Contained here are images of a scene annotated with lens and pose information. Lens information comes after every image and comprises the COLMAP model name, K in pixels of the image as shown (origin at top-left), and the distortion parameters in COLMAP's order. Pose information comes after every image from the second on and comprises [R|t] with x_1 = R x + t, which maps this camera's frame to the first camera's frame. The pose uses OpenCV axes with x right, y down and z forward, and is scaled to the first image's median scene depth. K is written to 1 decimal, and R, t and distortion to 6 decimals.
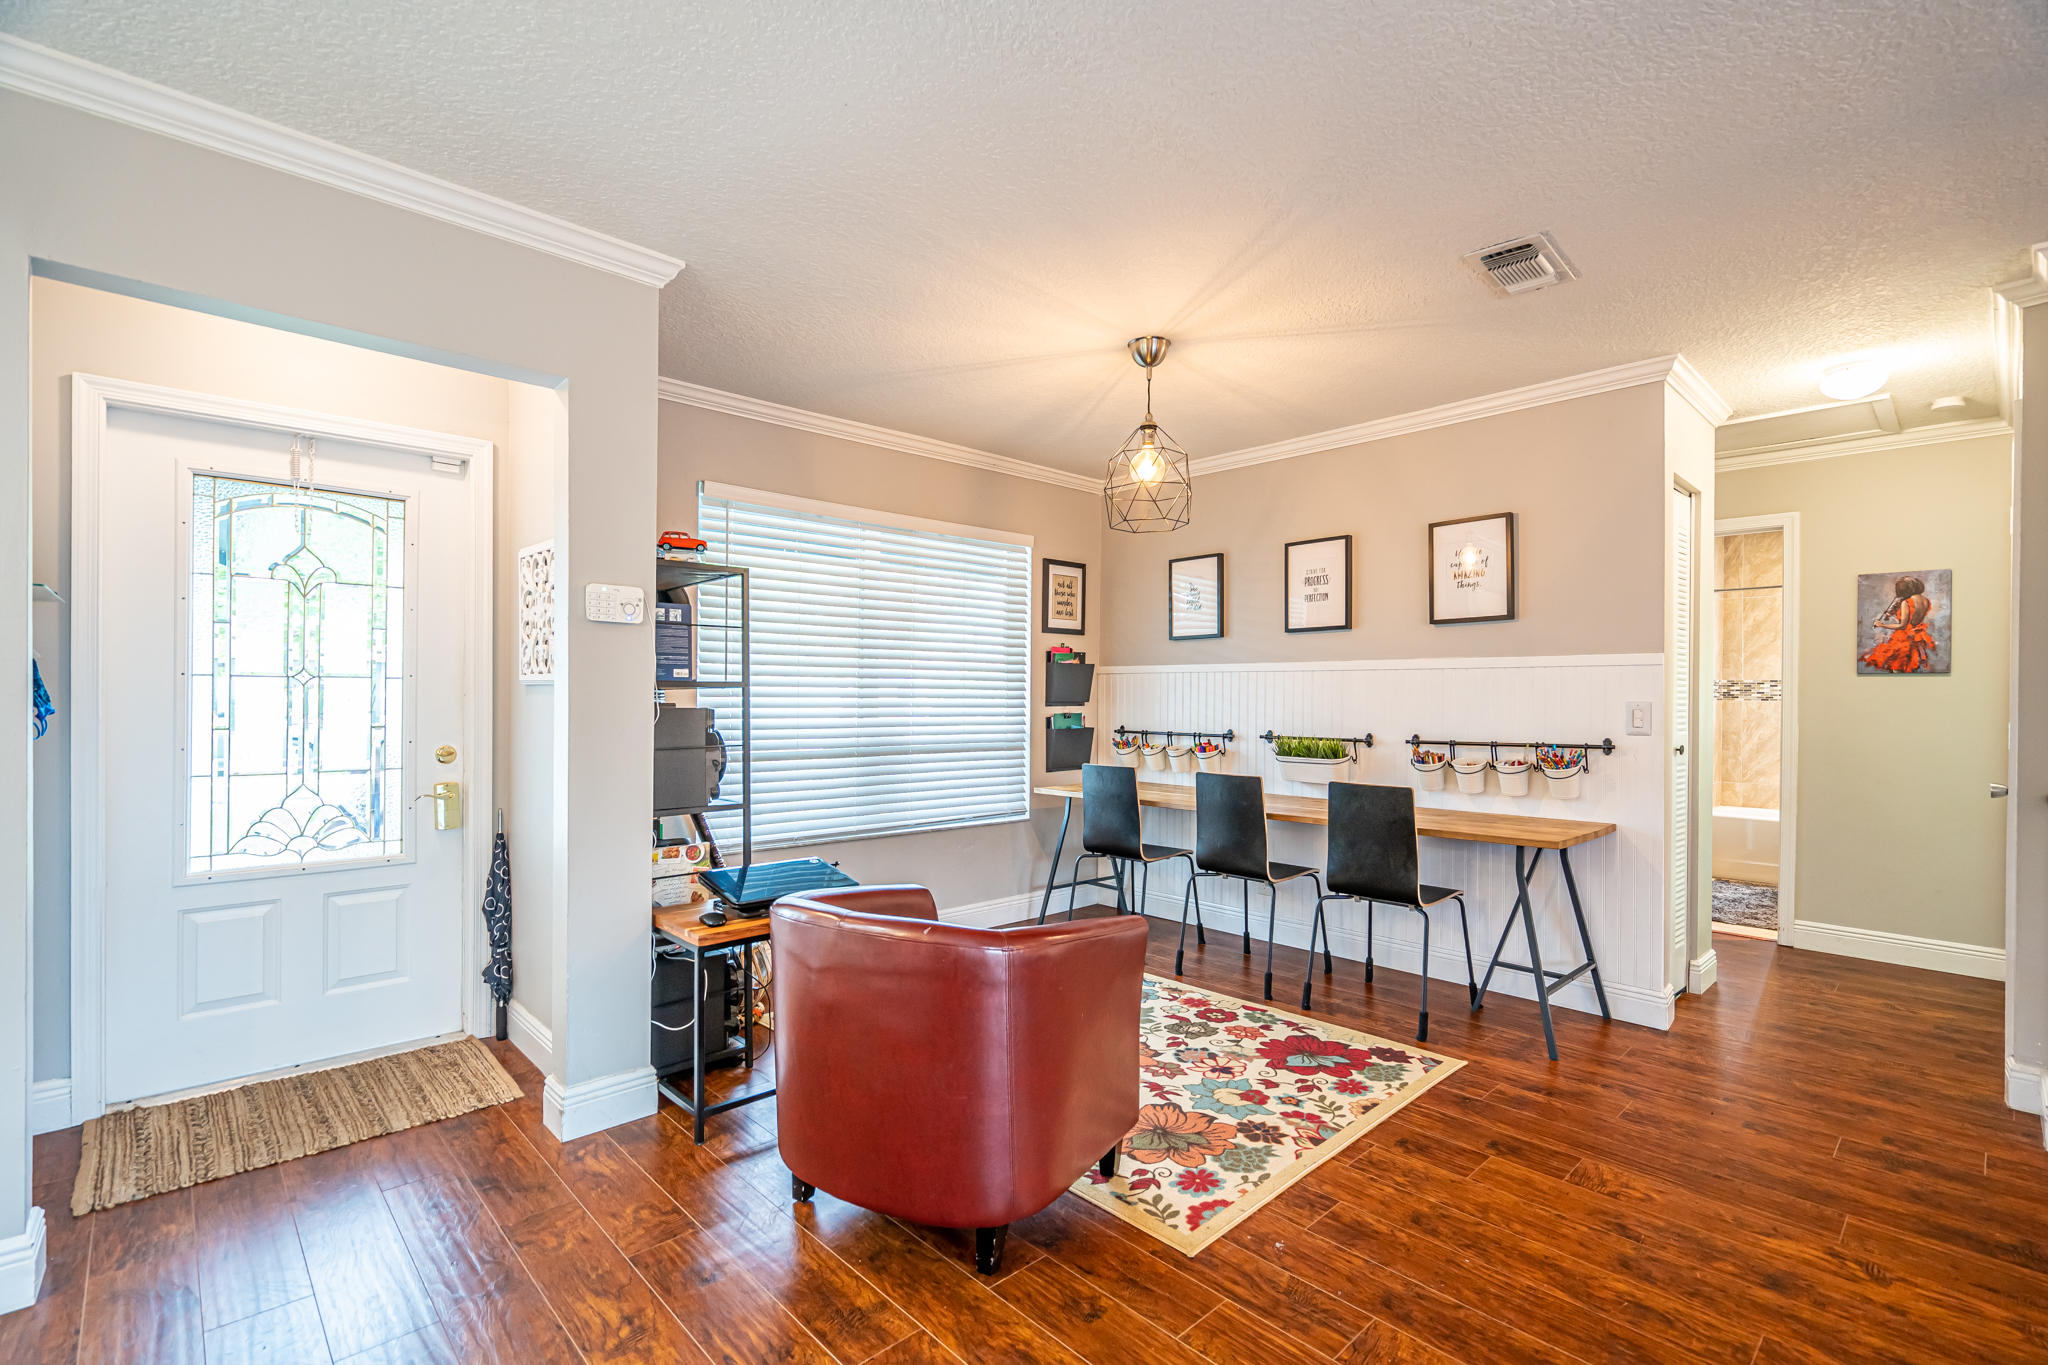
lens RADIAL K [[933.4, 0, 1025.2], [0, 933.4, 690.3], [0, 0, 1]] dist [0.006119, -0.000353]
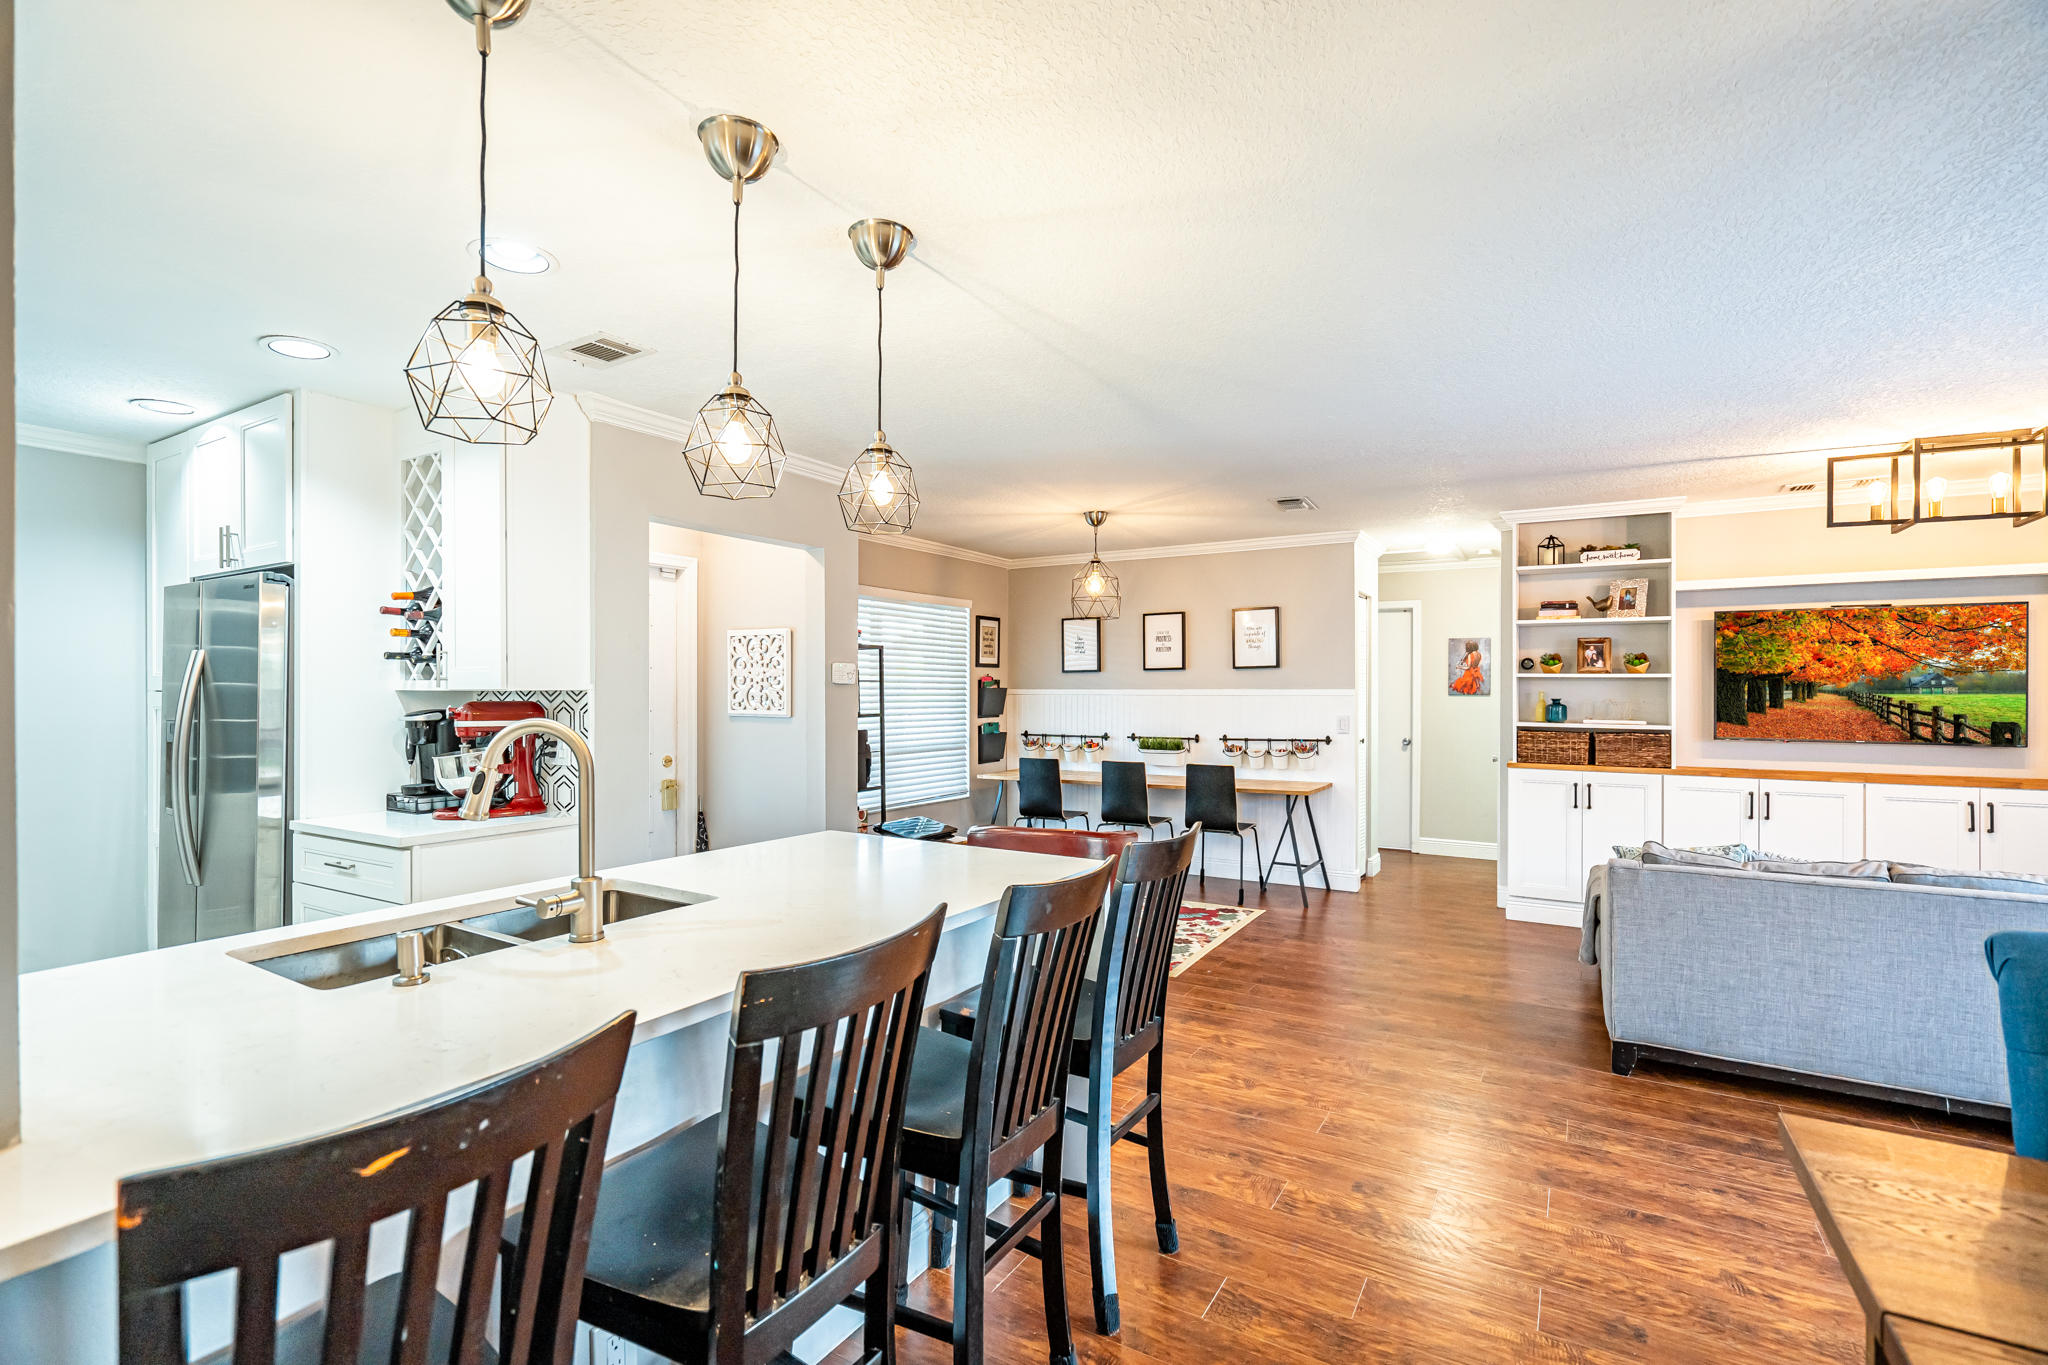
lens RADIAL K [[929.5, 0, 1024.0], [0, 929.5, 682.5], [0, 0, 1]] dist [-0.001715, -0.000649]
pose [[0.964534, -0.004158, 0.263927, -0.371098], [0.004804, 0.999987, -0.001802, -0.045168], [-0.263916, 0.003006, 0.964541, -0.513705]]
